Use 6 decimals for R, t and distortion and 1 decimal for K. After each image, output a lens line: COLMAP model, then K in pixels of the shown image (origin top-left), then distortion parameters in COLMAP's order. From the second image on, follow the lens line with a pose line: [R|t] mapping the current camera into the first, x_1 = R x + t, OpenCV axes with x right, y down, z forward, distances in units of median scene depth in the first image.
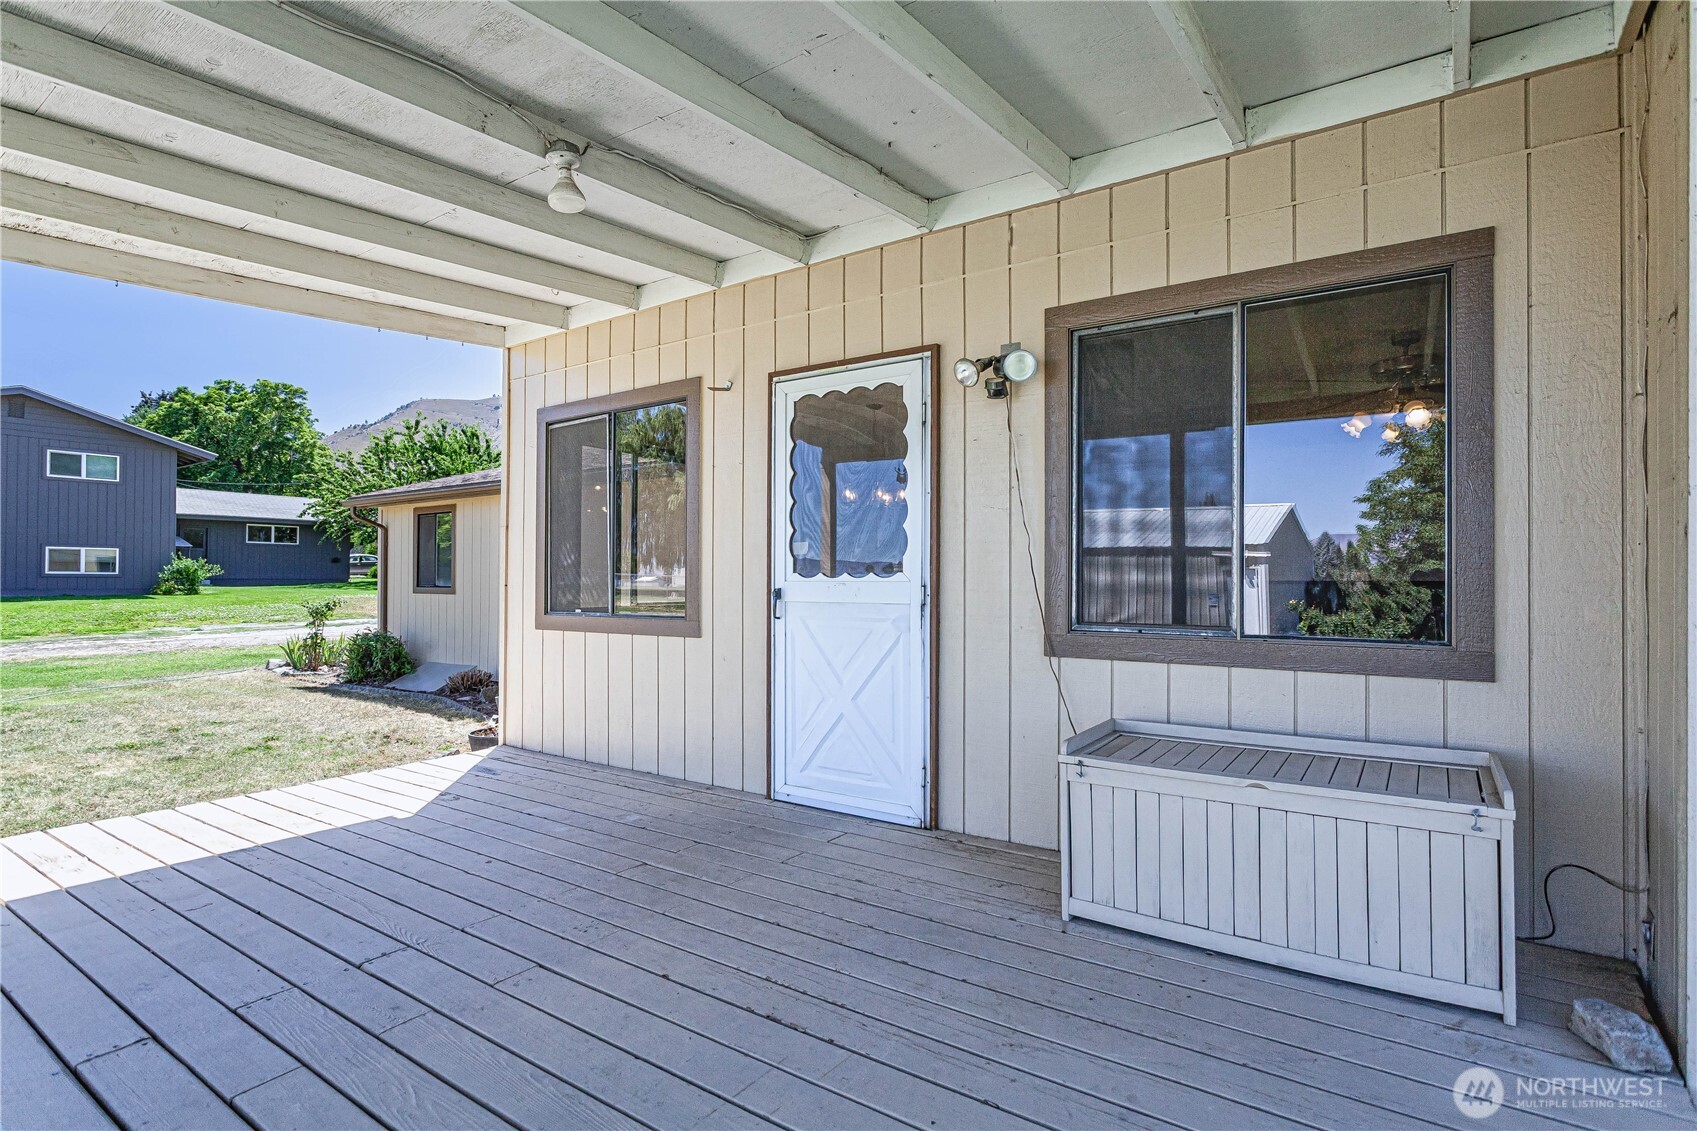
lens RADIAL K [[805.1, 0, 848.5], [0, 805.1, 565.5], [0, 0, 1]] dist [-0.004557, -0.000004]
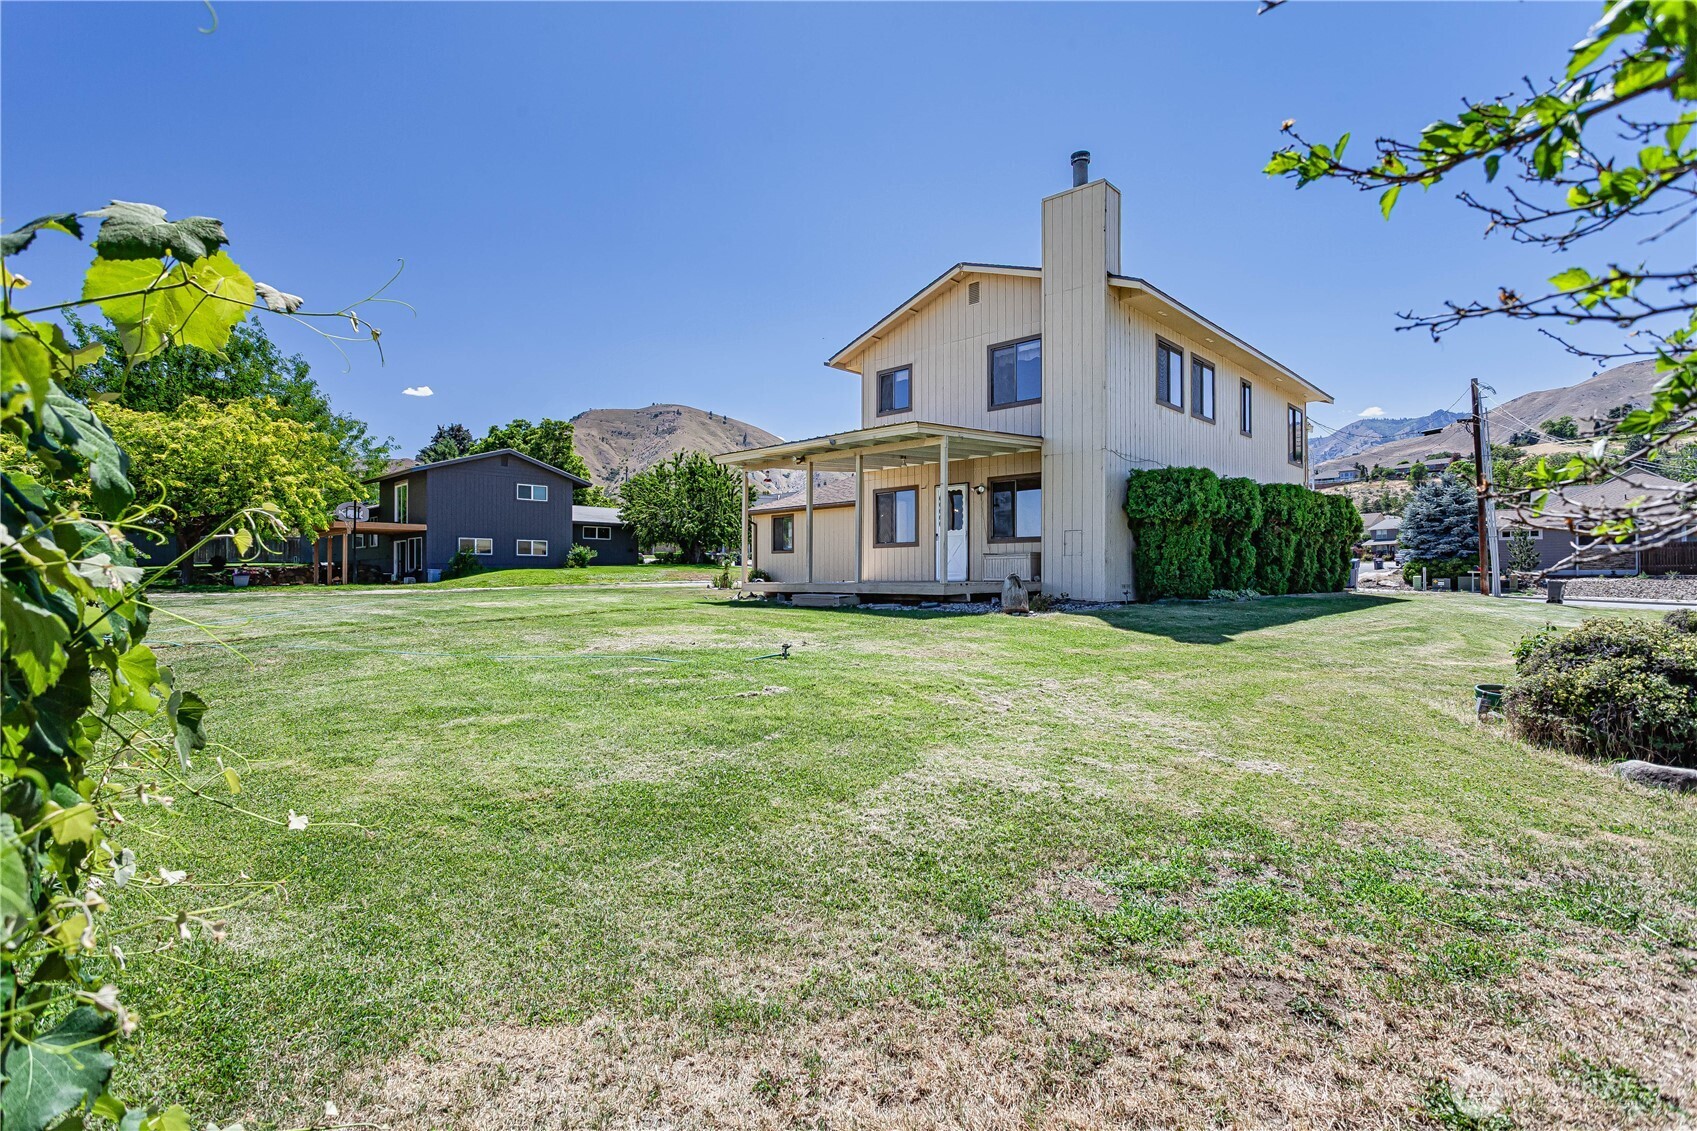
lens RADIAL K [[825.6, 0, 836.1], [0, 825.6, 581.7], [0, 0, 1]] dist [-0.024507, 0.000036]
pose [[0.978708, 0.003756, -0.205224, 0.101313], [-0.000111, 0.999842, 0.017767, 0.070960], [0.205258, -0.017366, 0.978554, -1.184653]]
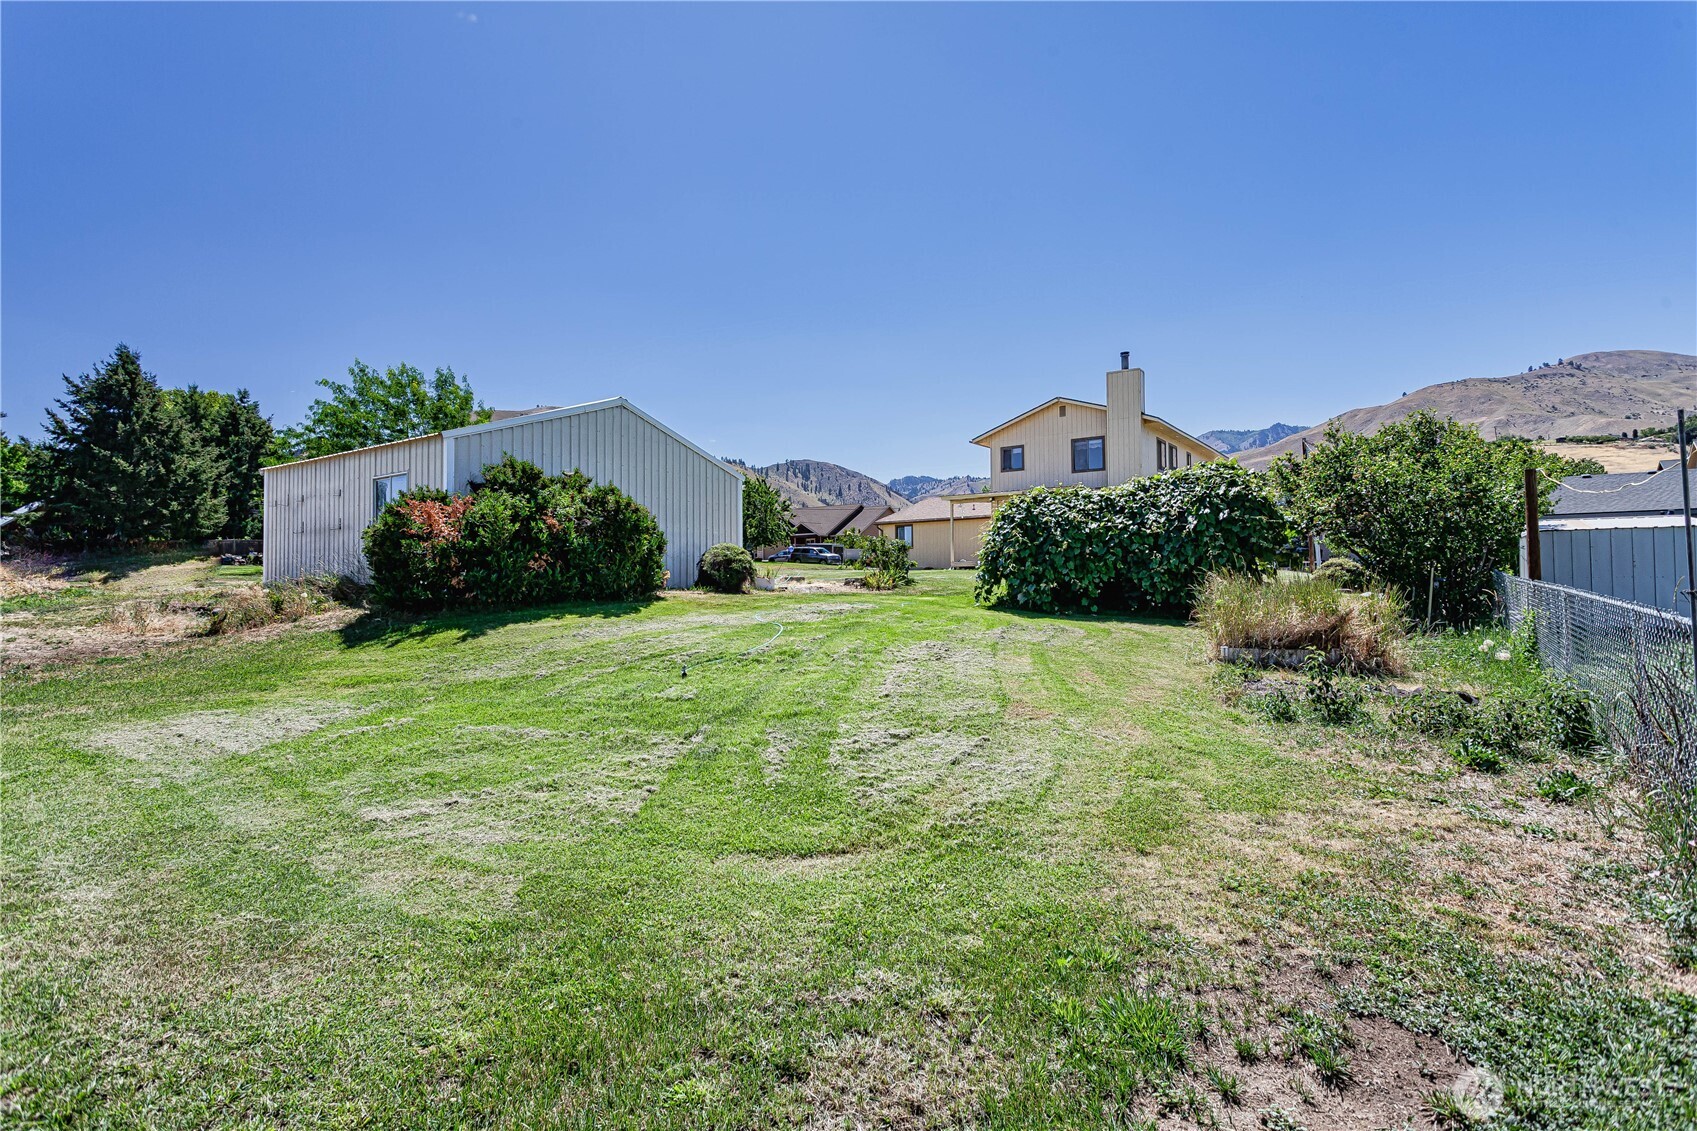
lens RADIAL K [[825.6, 0, 836.1], [0, 825.6, 581.7], [0, 0, 1]] dist [-0.024507, 0.000036]
pose [[0.997842, -0.008210, -0.065153, -0.545284], [0.009186, 0.999850, 0.014689, 0.116918], [0.065022, -0.015256, 0.997767, -2.537299]]
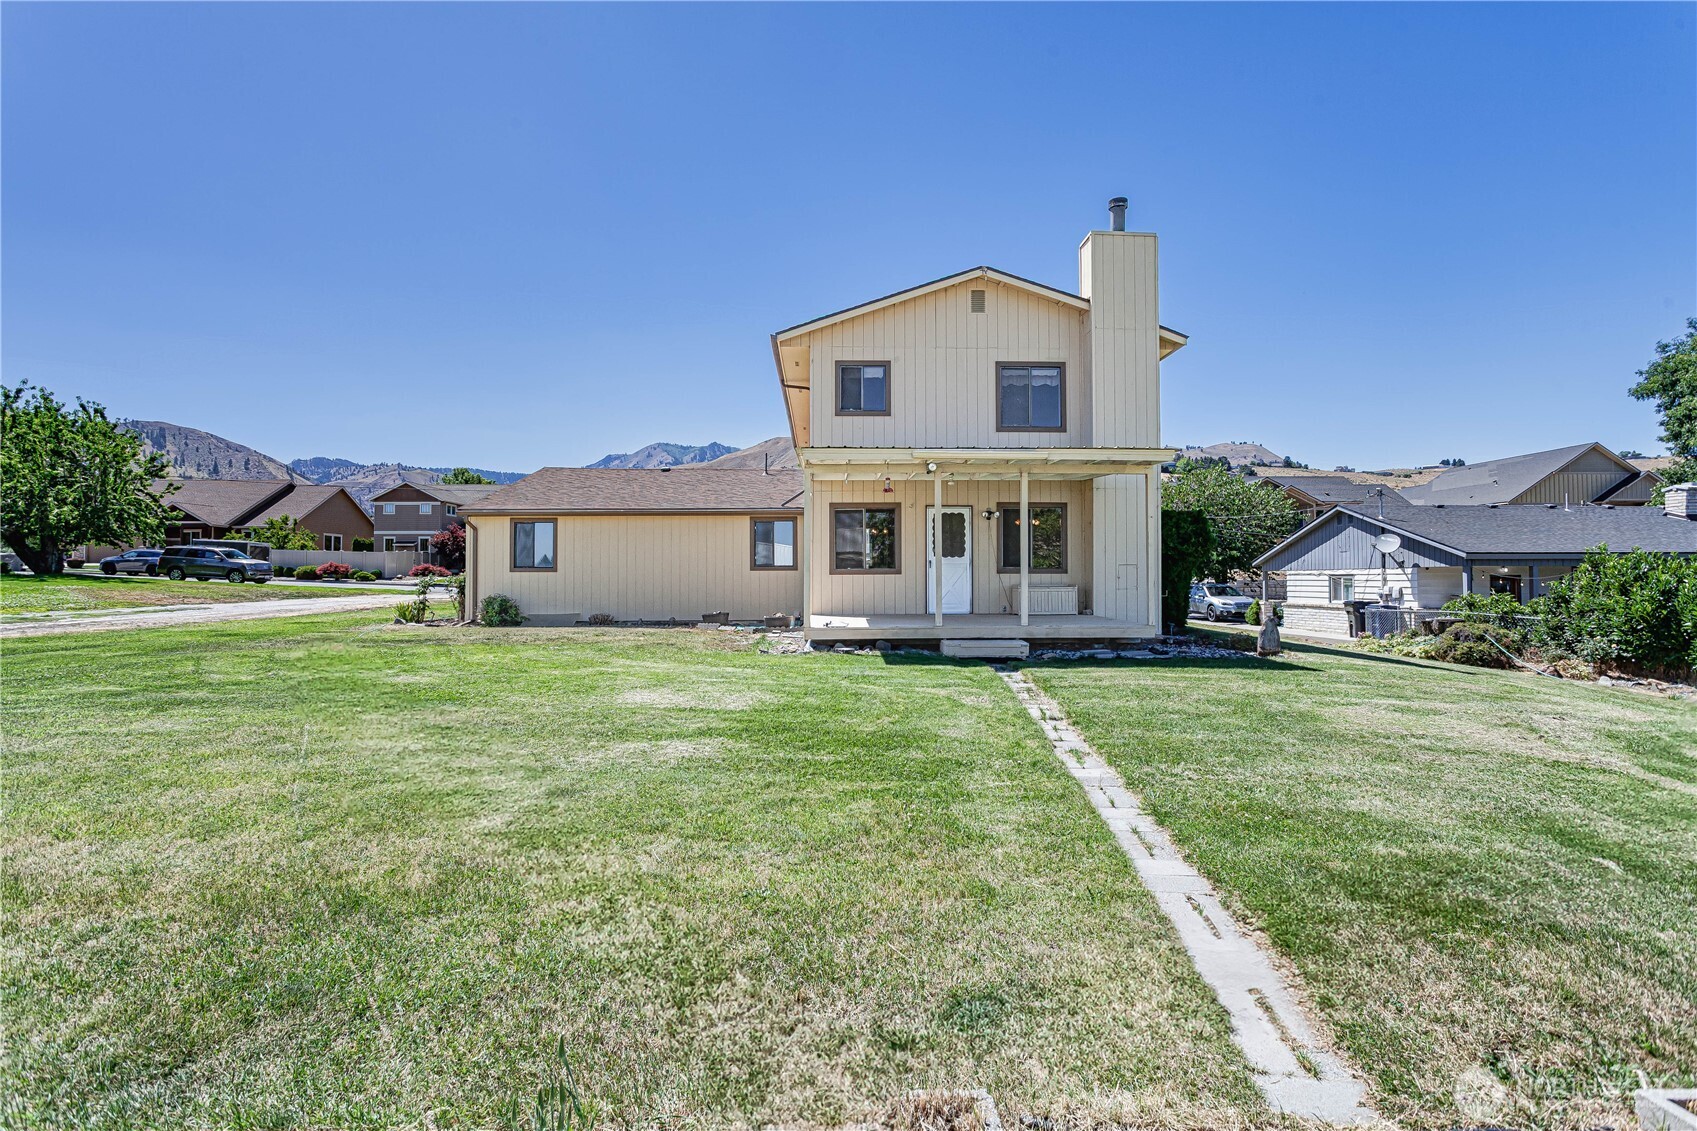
lens RADIAL K [[805.1, 0, 848.5], [0, 805.1, 565.5], [0, 0, 1]] dist [-0.004557, -0.000004]
pose [[0.818074, 0.007242, 0.575067, -0.872488], [-0.005492, 0.999973, -0.004780, 0.024385], [-0.575086, 0.000752, 0.818092, -0.655475]]
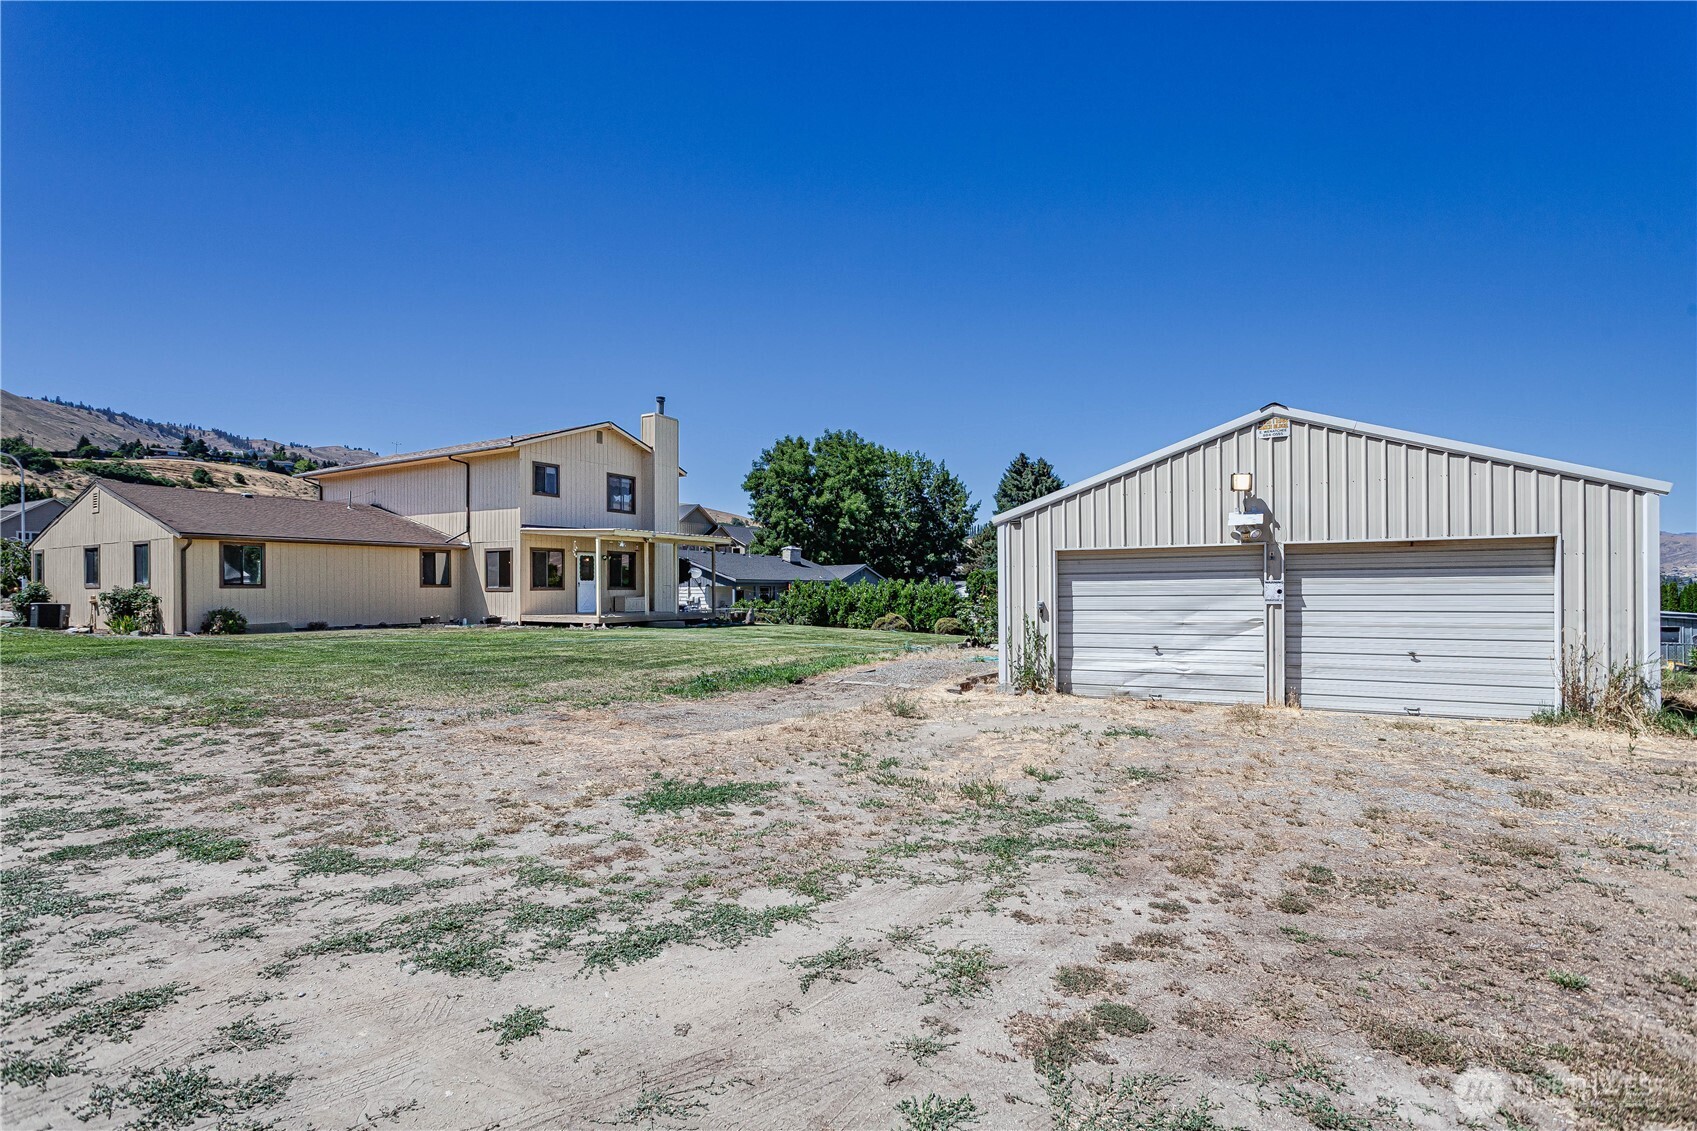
lens RADIAL K [[825.6, 0, 836.1], [0, 825.6, 581.7], [0, 0, 1]] dist [-0.024507, 0.000036]
pose [[-0.029943, 0.009351, 0.999508, -2.337236], [-0.010494, 0.999898, -0.009669, 0.021276], [-0.999497, -0.010778, -0.029841, -0.328089]]
